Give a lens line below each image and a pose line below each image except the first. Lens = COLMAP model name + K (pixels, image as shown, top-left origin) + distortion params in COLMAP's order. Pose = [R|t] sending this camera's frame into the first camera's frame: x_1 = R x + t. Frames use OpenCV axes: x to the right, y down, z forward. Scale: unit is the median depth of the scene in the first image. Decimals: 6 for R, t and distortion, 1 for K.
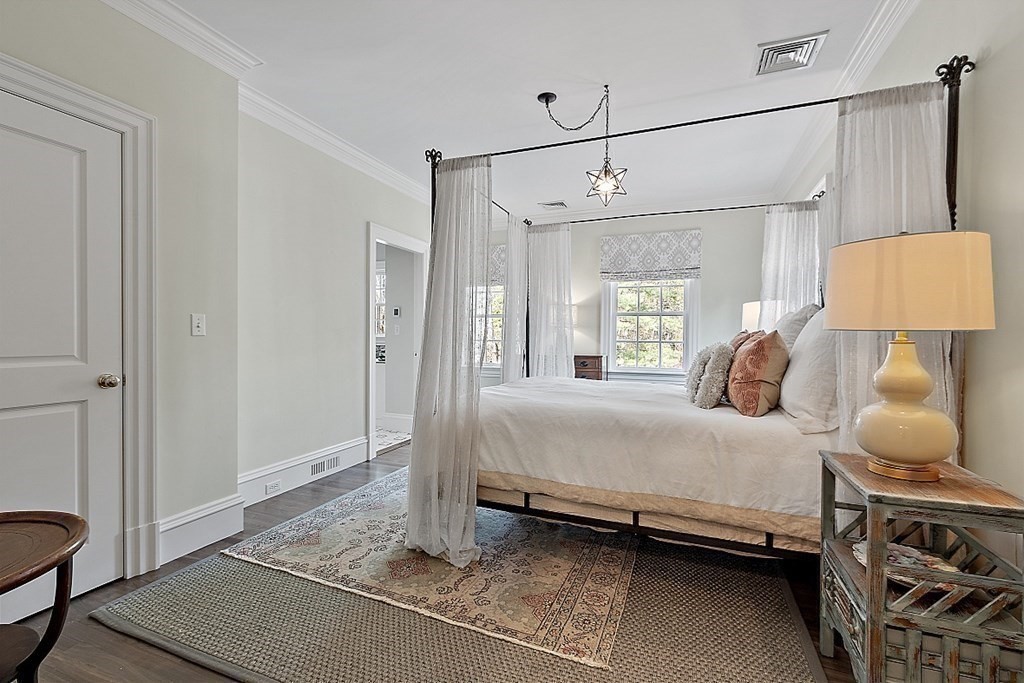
lens RADIAL K [[452.2, 0, 511.0], [0, 452.2, 339.1], [0, 0, 1]] dist [-0.002585, -0.000149]
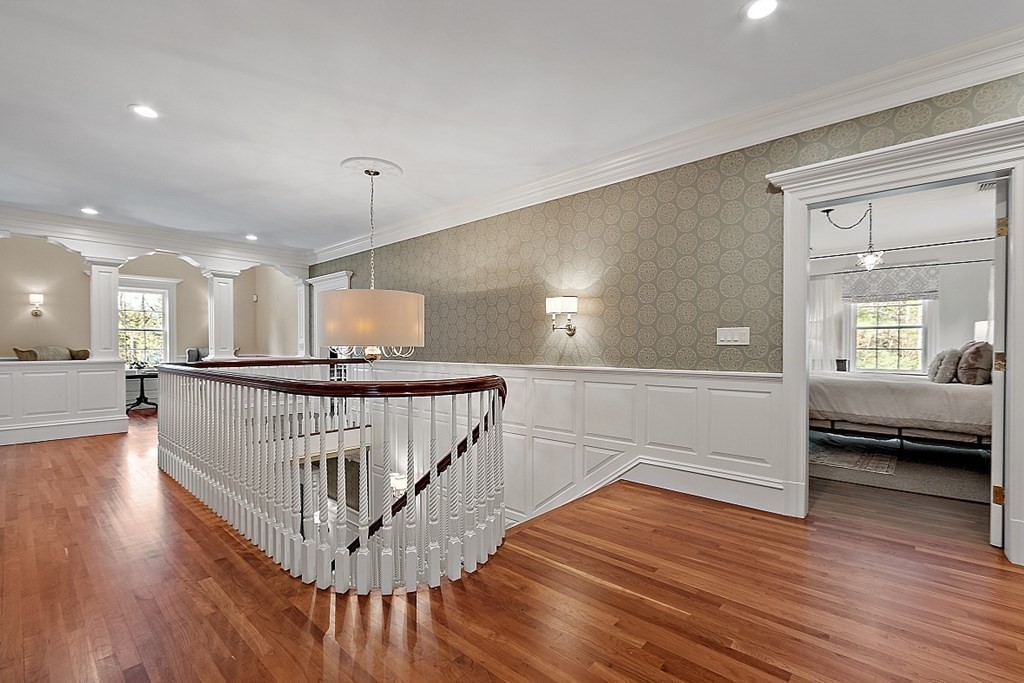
lens RADIAL K [[452.2, 0, 511.7], [0, 452.2, 348.5], [0, 0, 1]] dist [-0.002585, -0.000149]
pose [[0.934893, -0.004913, -0.354896, -0.590540], [0.004443, 0.999988, -0.002140, 0.005527], [0.354902, 0.000424, 0.934903, -1.424953]]
